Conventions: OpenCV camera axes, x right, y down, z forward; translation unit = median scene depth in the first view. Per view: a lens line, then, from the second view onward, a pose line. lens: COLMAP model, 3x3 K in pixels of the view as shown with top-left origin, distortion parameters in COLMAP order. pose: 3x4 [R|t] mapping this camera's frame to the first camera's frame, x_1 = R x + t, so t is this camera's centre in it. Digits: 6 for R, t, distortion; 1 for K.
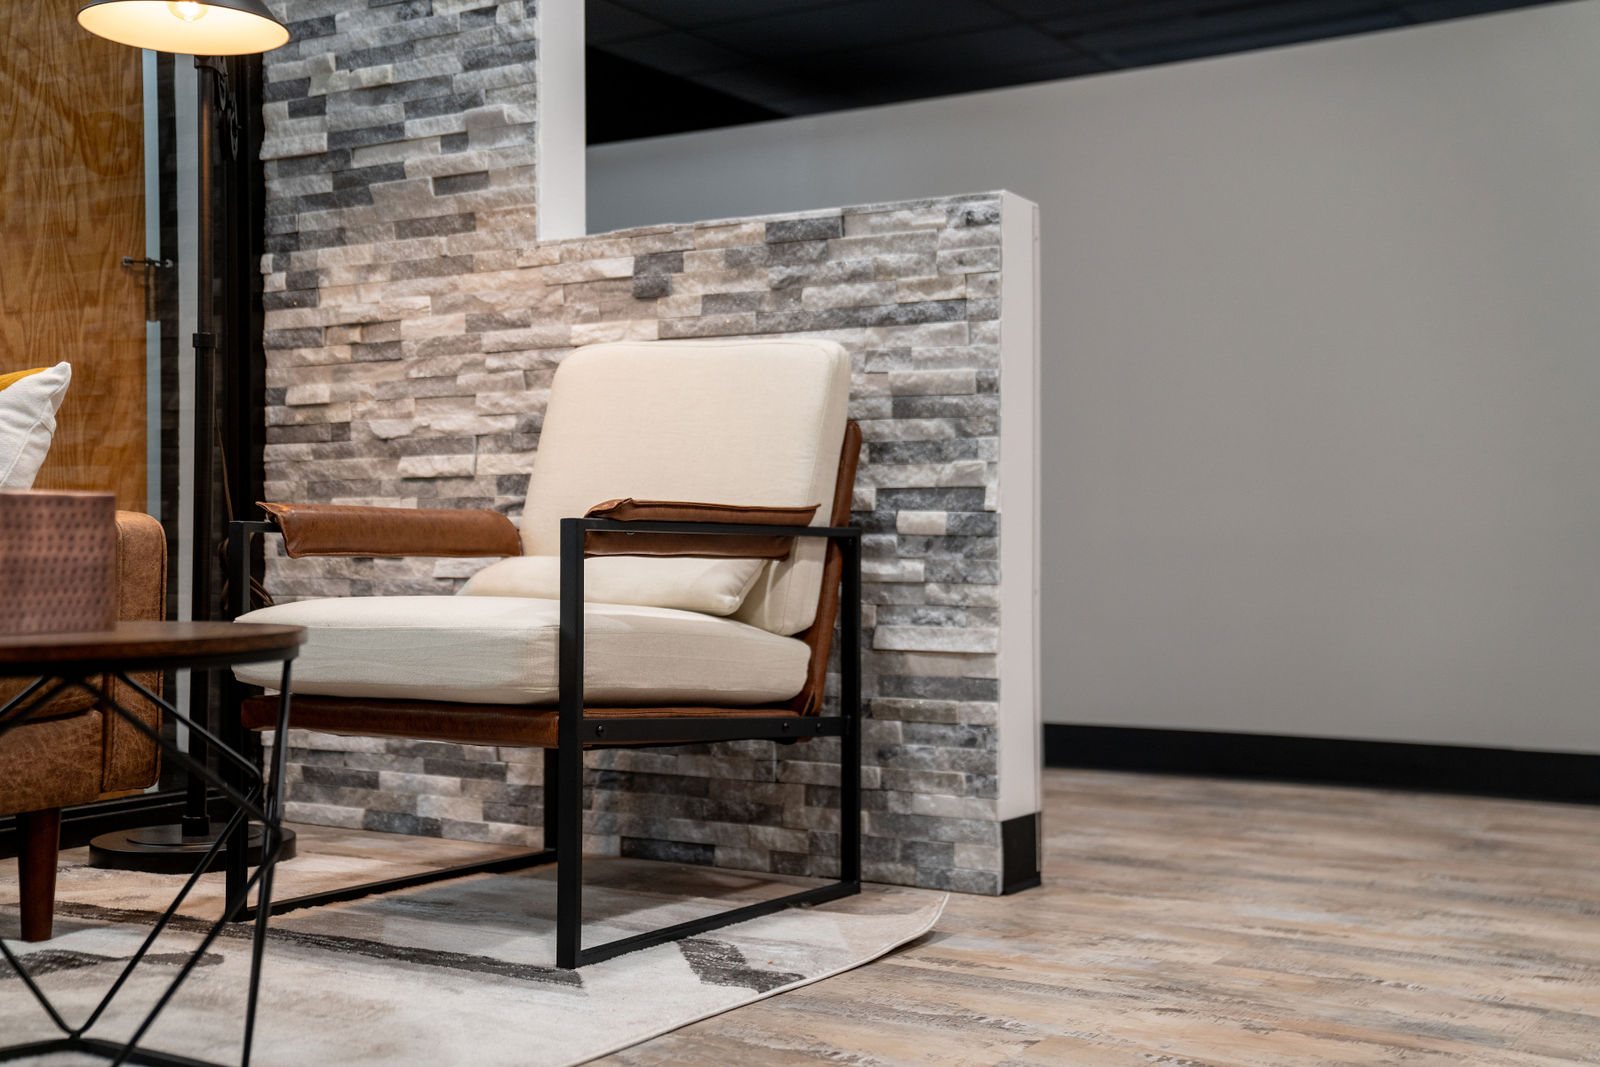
lens RADIAL K [[1997.6, 0, 793.7], [0, 1997.6, 533.7], [0, 0, 1]] dist [0.163444, 0.000000]
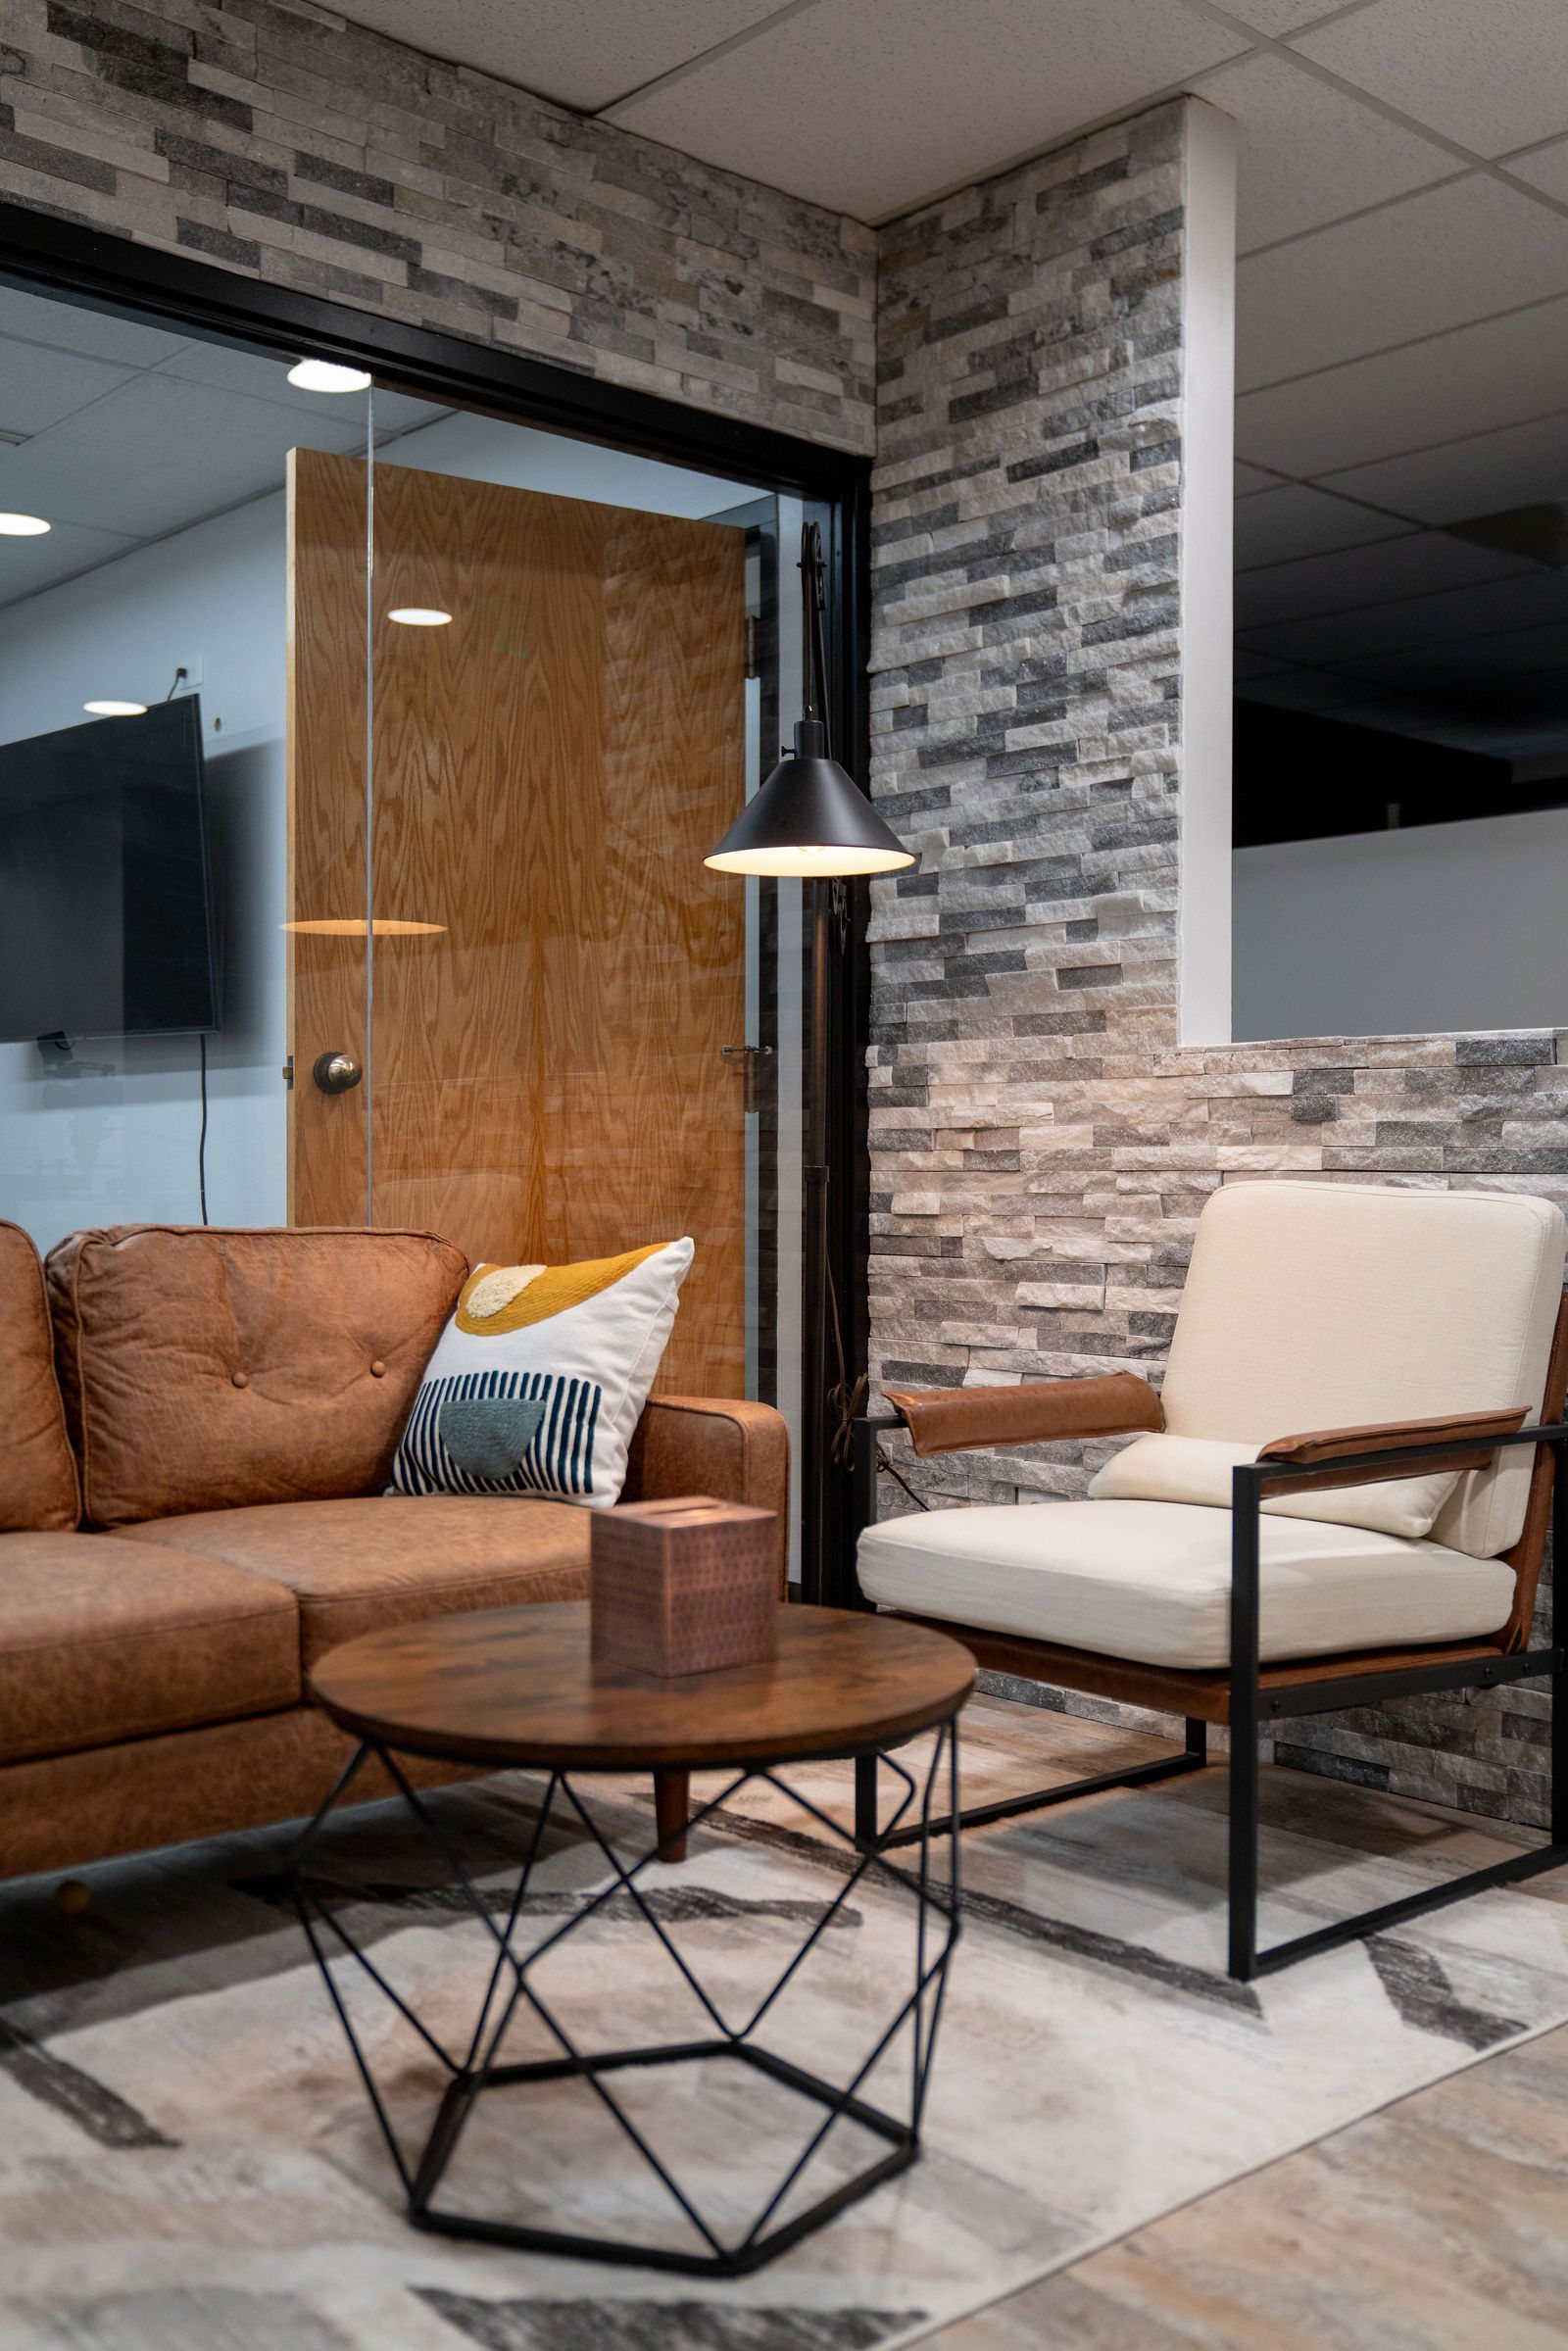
lens RADIAL K [[2291.3, 0, 787.2], [0, 2291.3, 1178.4], [0, 0, 1]] dist [-0.002633, 0.000000]
pose [[0.966116, 0.004905, -0.258063, -0.036283], [0.001803, 0.999667, 0.025751, -0.120858], [0.258104, -0.025343, 0.965785, -0.003747]]
